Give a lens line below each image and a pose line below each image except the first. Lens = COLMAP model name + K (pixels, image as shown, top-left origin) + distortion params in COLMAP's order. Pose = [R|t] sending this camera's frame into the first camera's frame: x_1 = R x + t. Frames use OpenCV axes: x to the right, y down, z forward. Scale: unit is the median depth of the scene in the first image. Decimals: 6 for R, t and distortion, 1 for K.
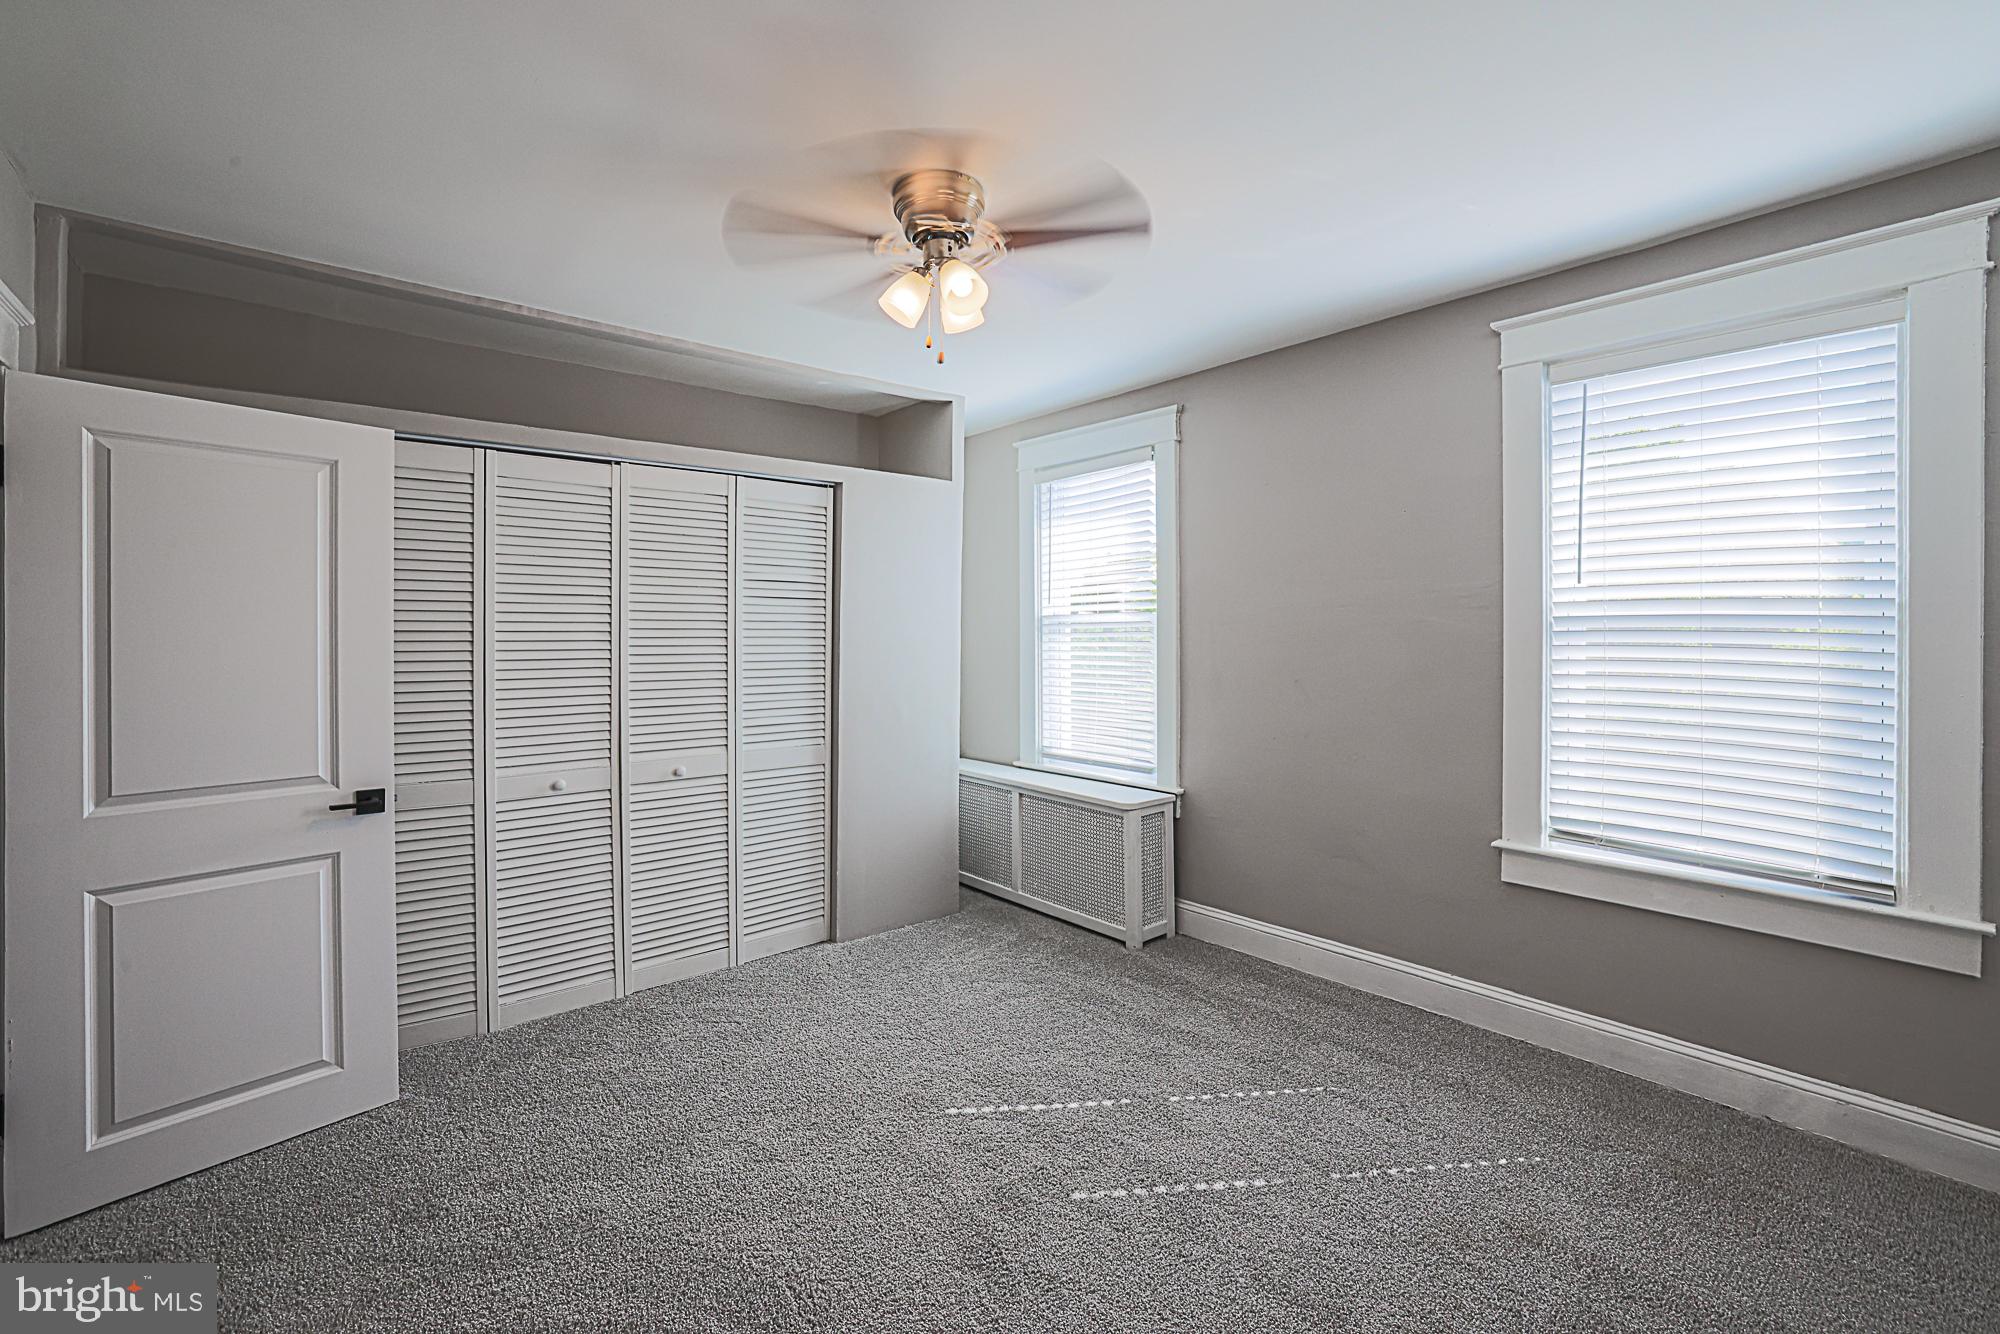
lens RADIAL K [[881.5, 0, 988.1], [0, 881.5, 640.8], [0, 0, 1]] dist [-0.005189, 0.001387]
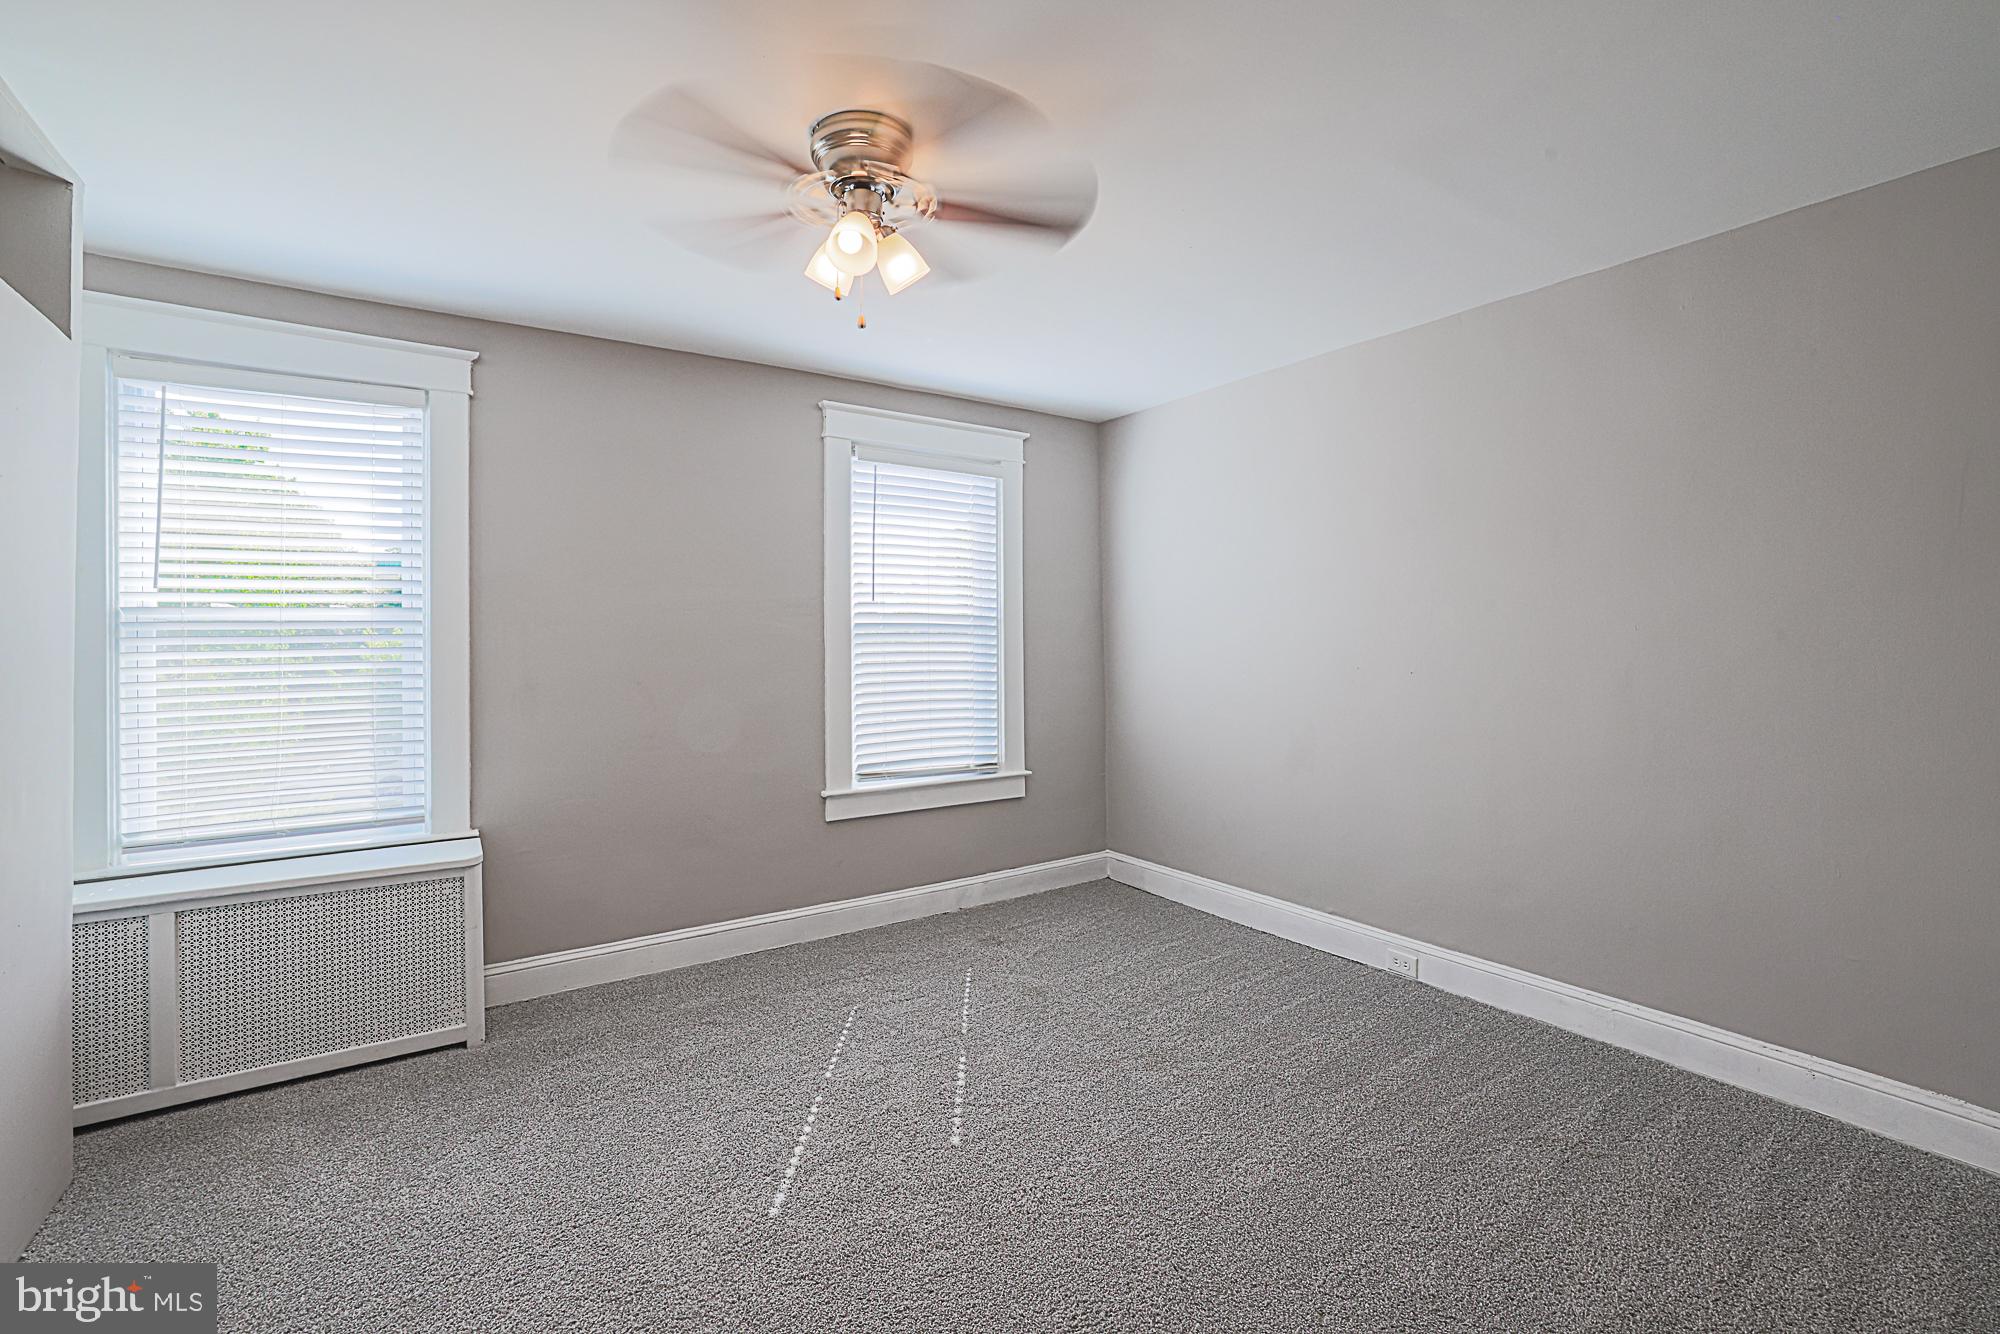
lens RADIAL K [[881.5, 0, 993.4], [0, 881.5, 649.7], [0, 0, 1]] dist [-0.005189, 0.001387]
pose [[0.112053, -0.009727, 0.993655, -0.699821], [0.017929, 0.999809, 0.007765, 0.007600], [-0.993540, 0.016945, 0.112206, 0.587895]]
